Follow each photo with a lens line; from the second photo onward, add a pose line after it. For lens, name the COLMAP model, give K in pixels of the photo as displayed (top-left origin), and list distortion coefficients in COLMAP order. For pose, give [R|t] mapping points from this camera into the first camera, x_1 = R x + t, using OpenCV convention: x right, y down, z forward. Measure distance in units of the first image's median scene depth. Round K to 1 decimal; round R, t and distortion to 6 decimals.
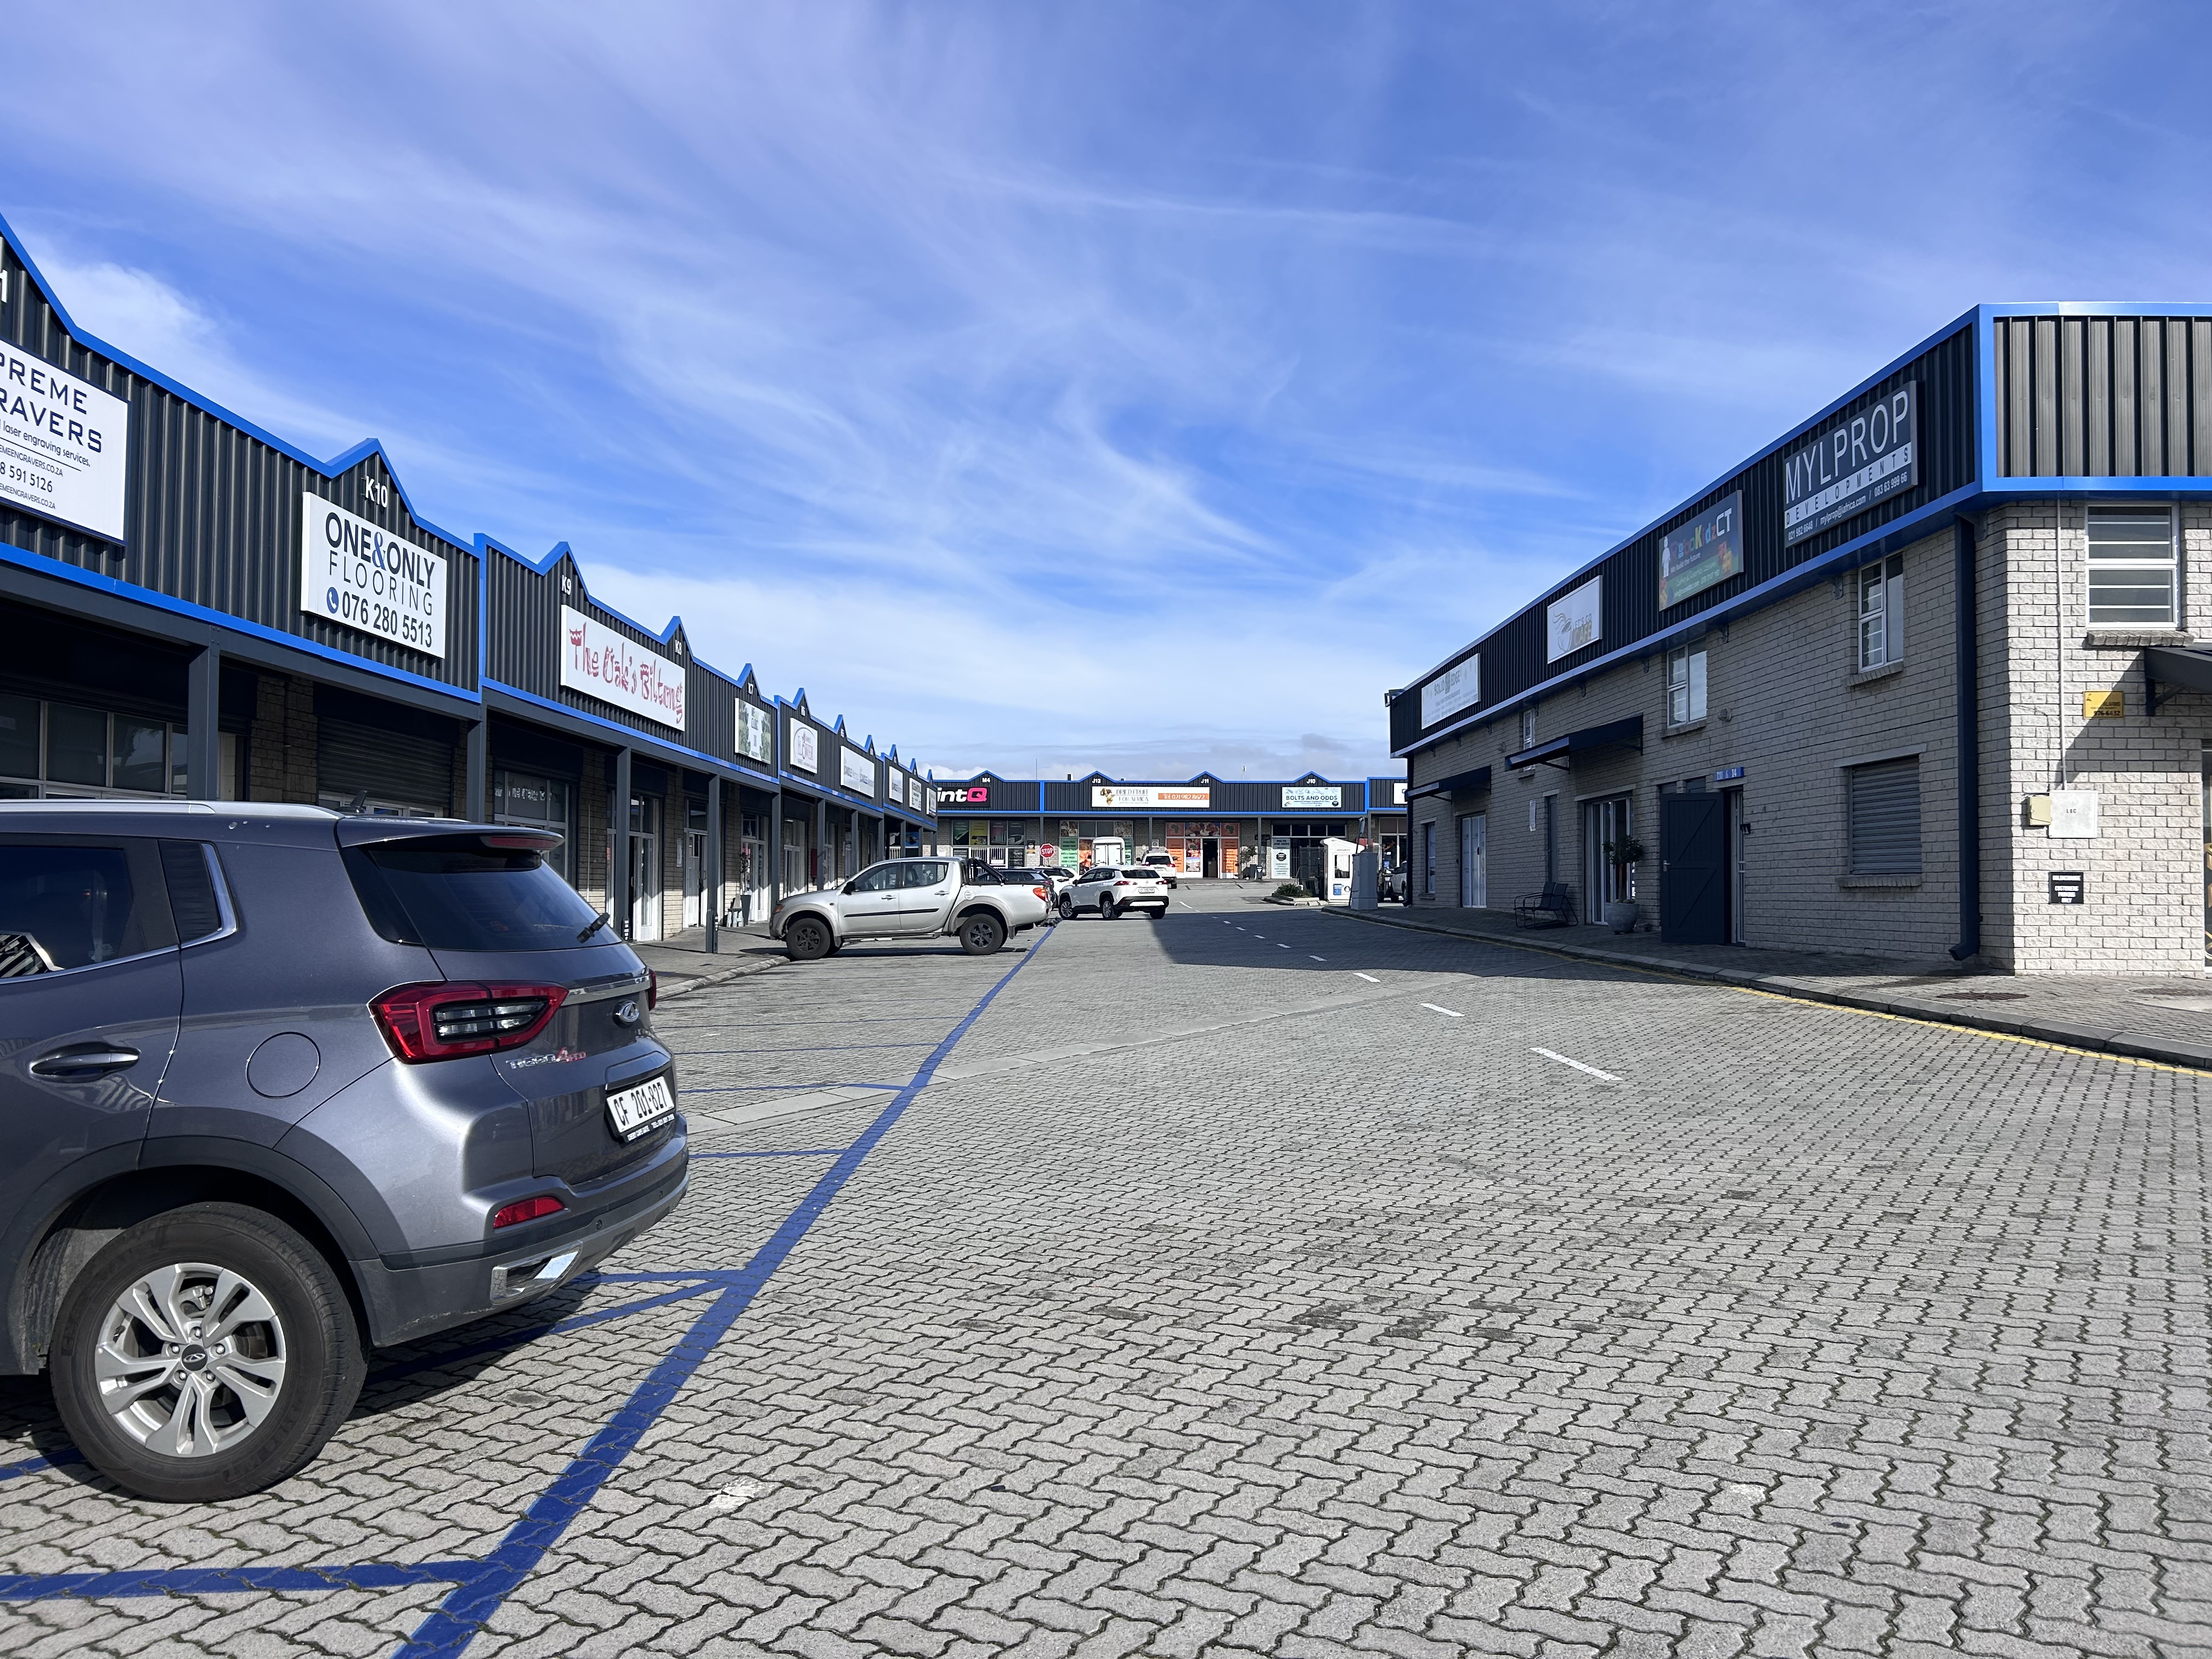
lens RADIAL K [[1661.1, 0, 1120.7], [0, 1661.1, 840.5], [0, 0, 1]] dist [0.041079, -0.045227]
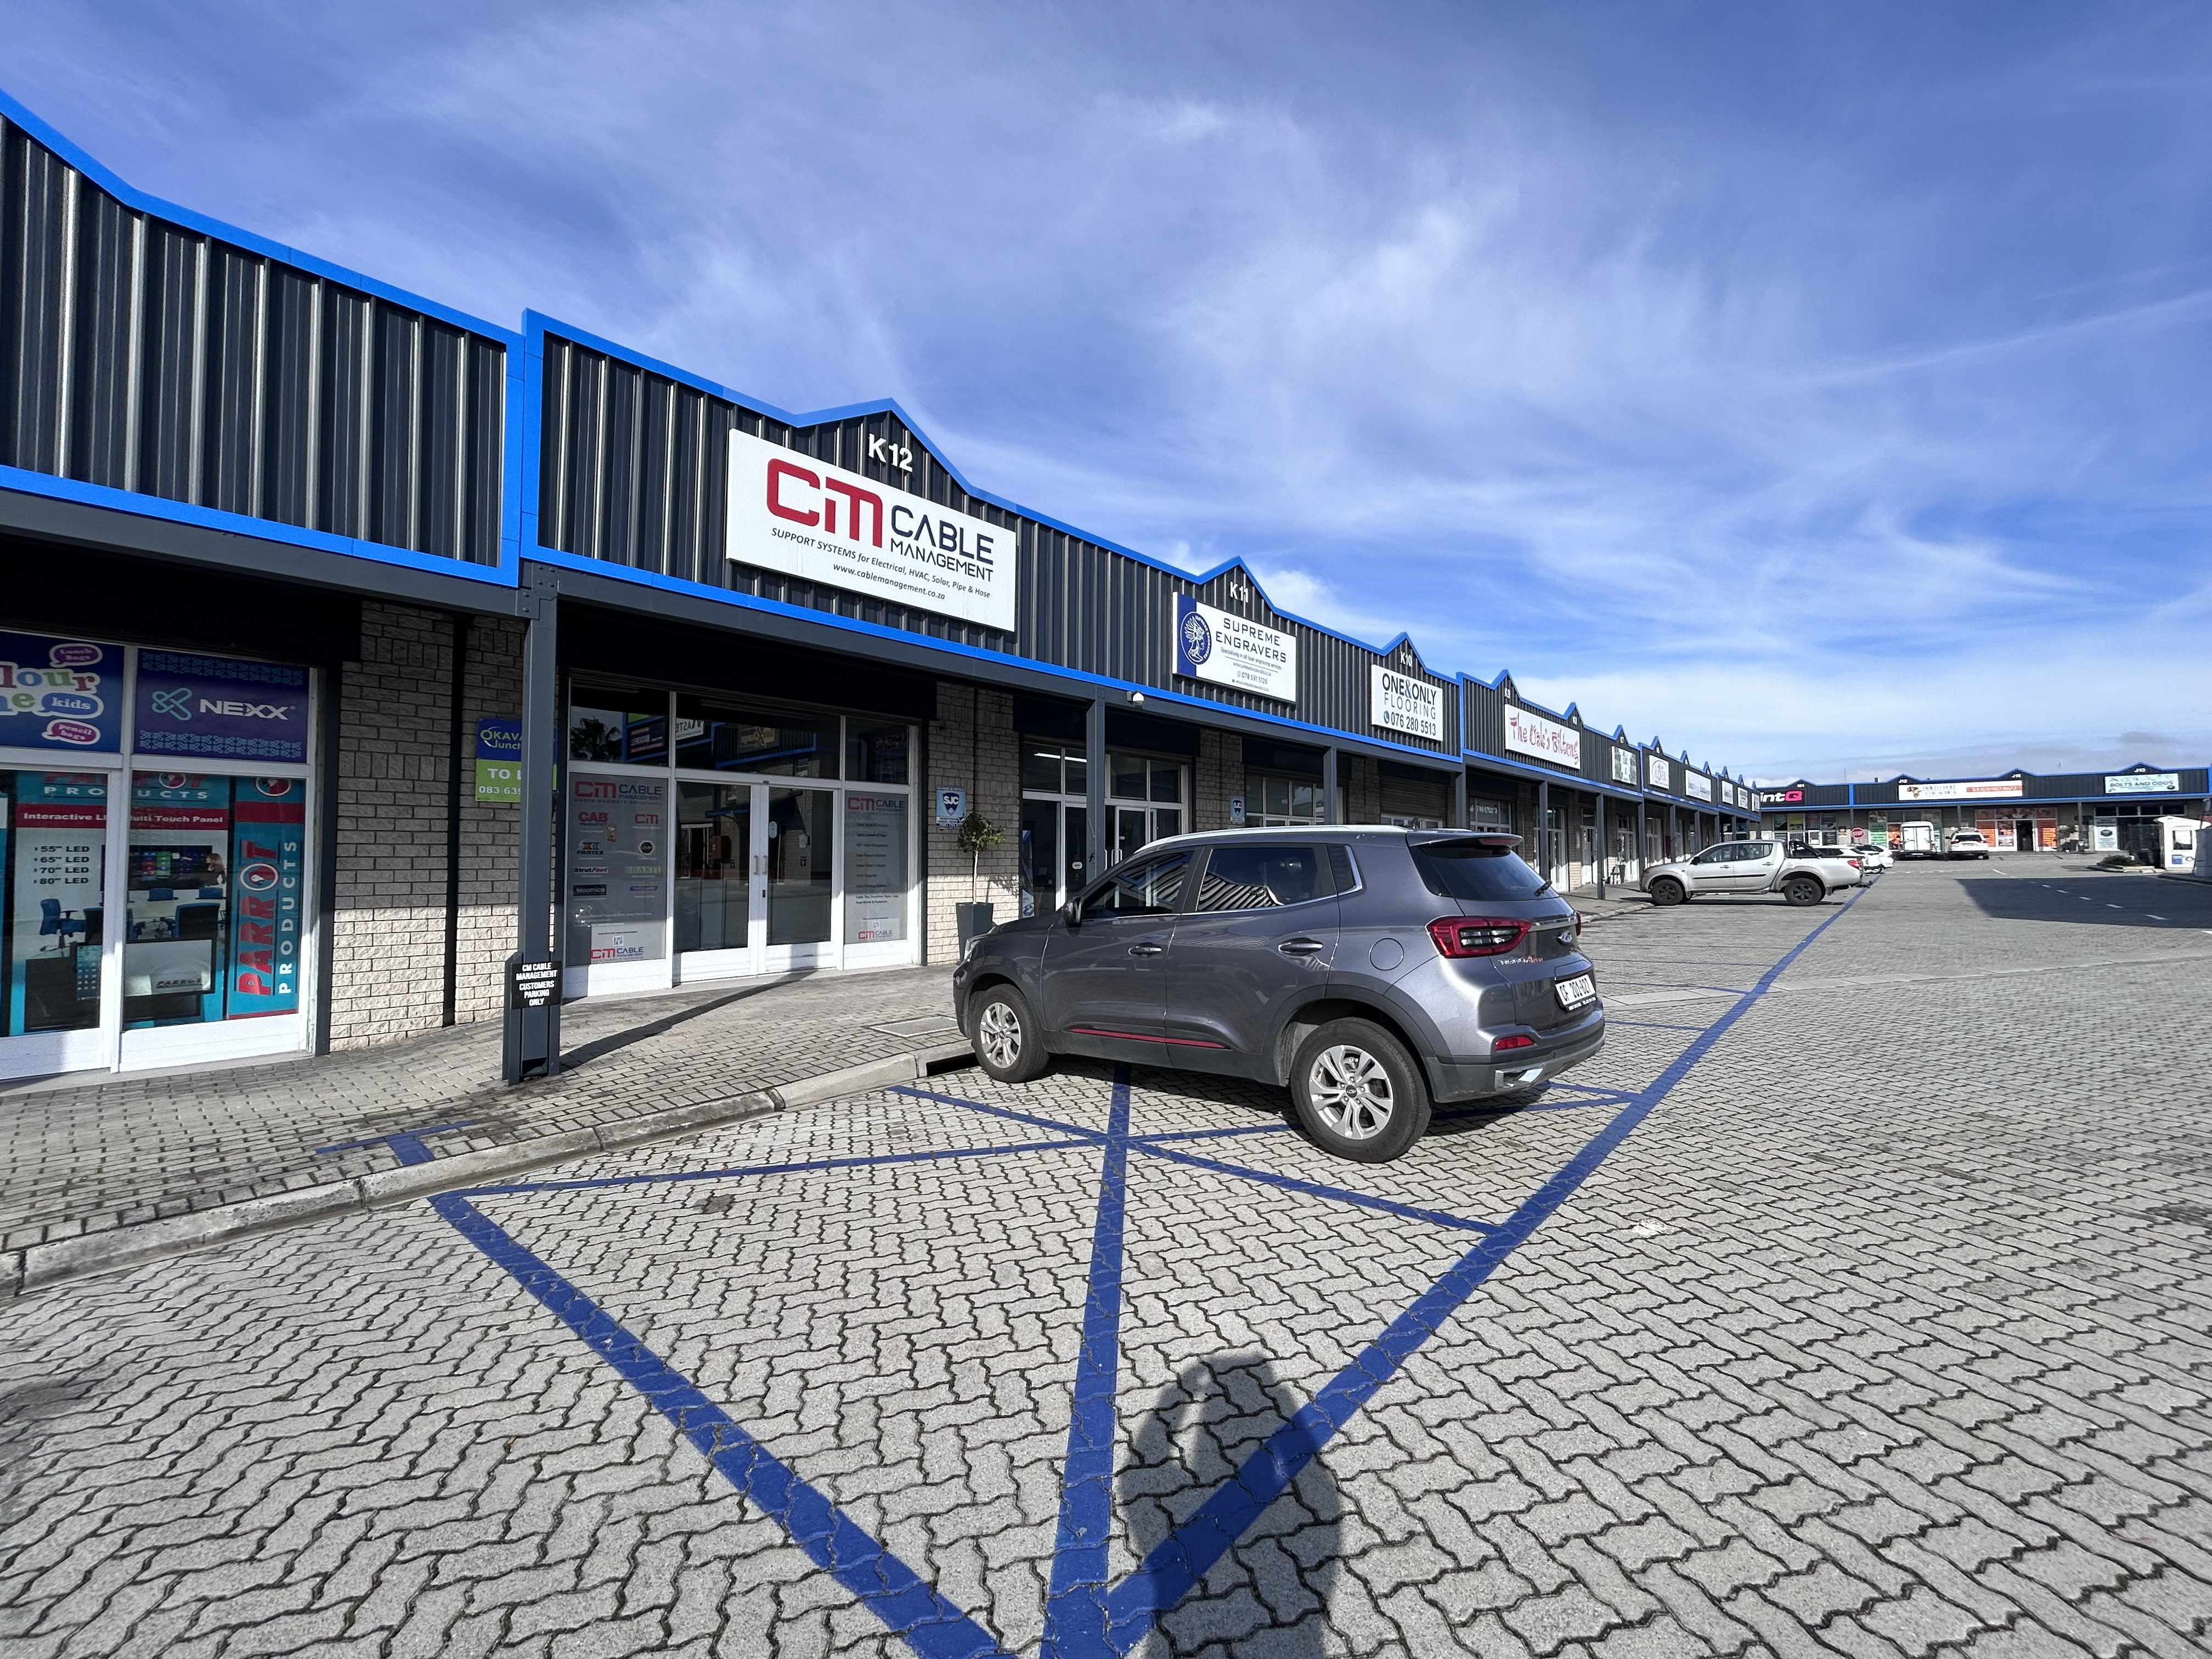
lens RADIAL K [[895.4, 0, 1102.5], [0, 895.4, 837.8], [0, 0, 1]] dist [0.001868, -0.000359]
pose [[0.735436, -0.022451, -0.677222, -0.003910], [0.024491, 0.999679, -0.006545, -0.002372], [0.677151, -0.011772, 0.735750, -0.008082]]
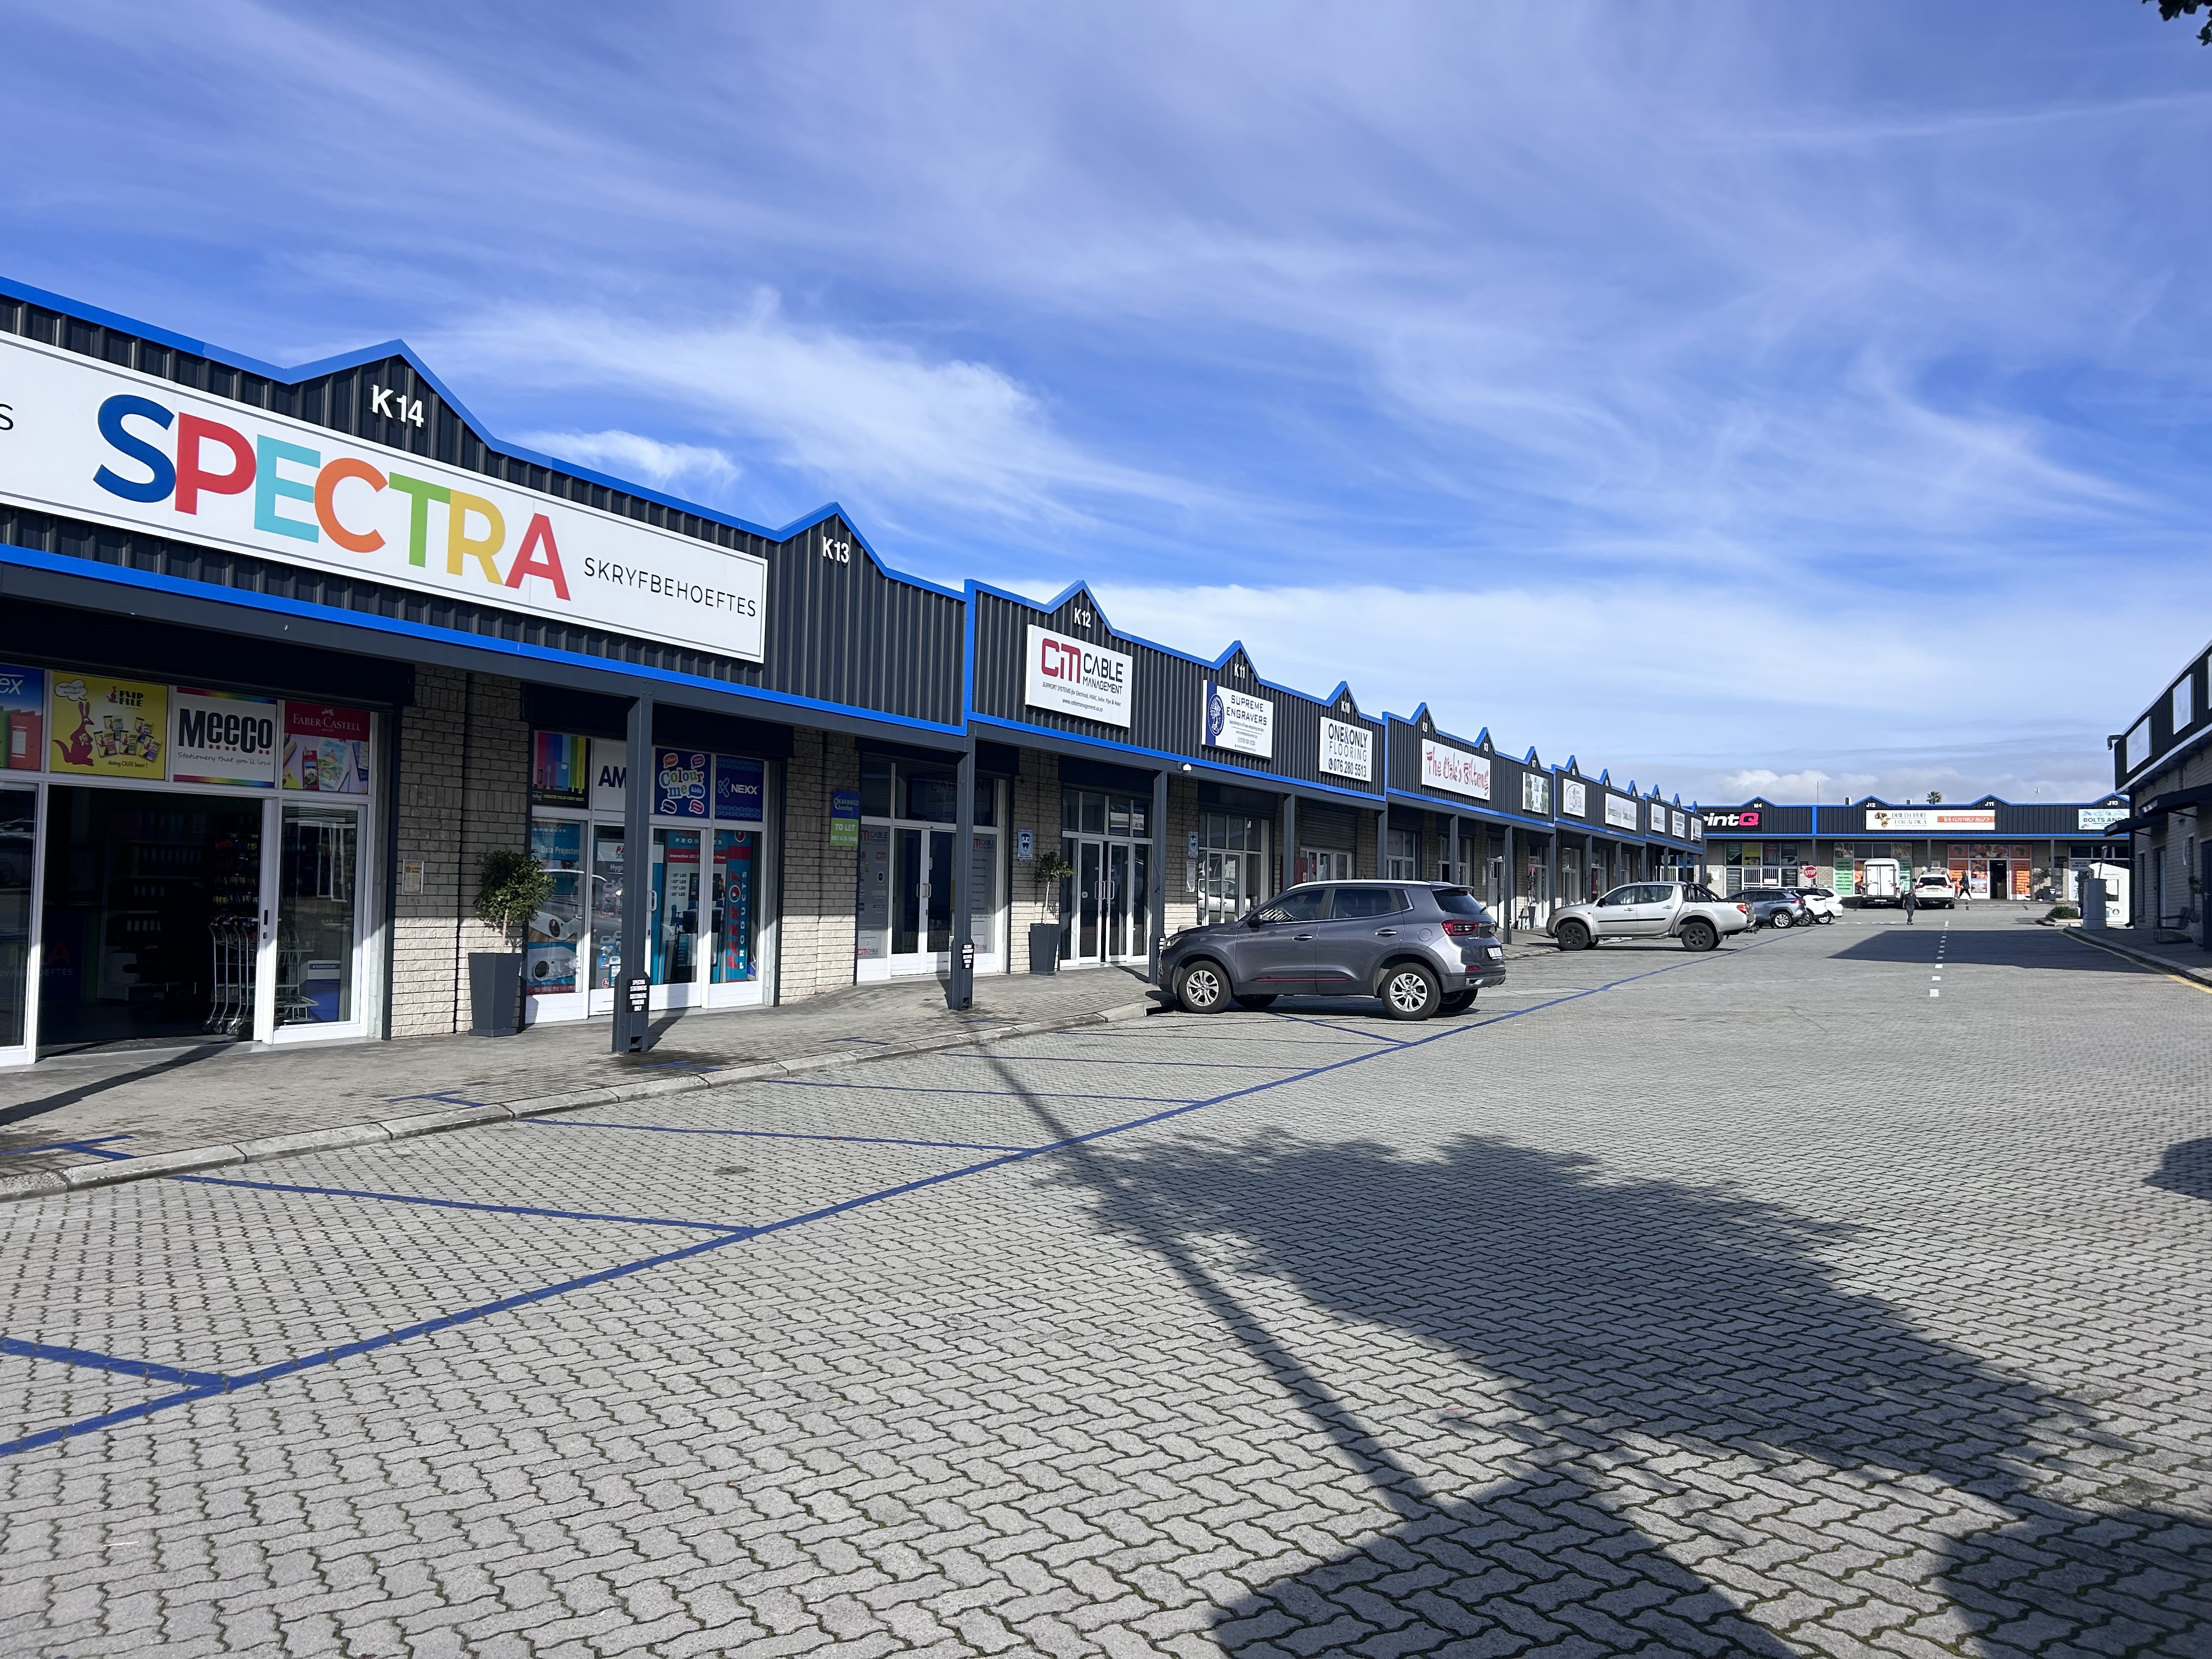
lens RADIAL K [[1657.4, 0, 1087.0], [0, 1657.4, 836.6], [0, 0, 1]] dist [0.129937, -0.199518]
pose [[0.884523, -0.003736, -0.466482, 0.237699], [-0.000729, 0.999956, -0.009390, -0.028722], [0.466496, 0.008646, 0.884481, -0.992169]]
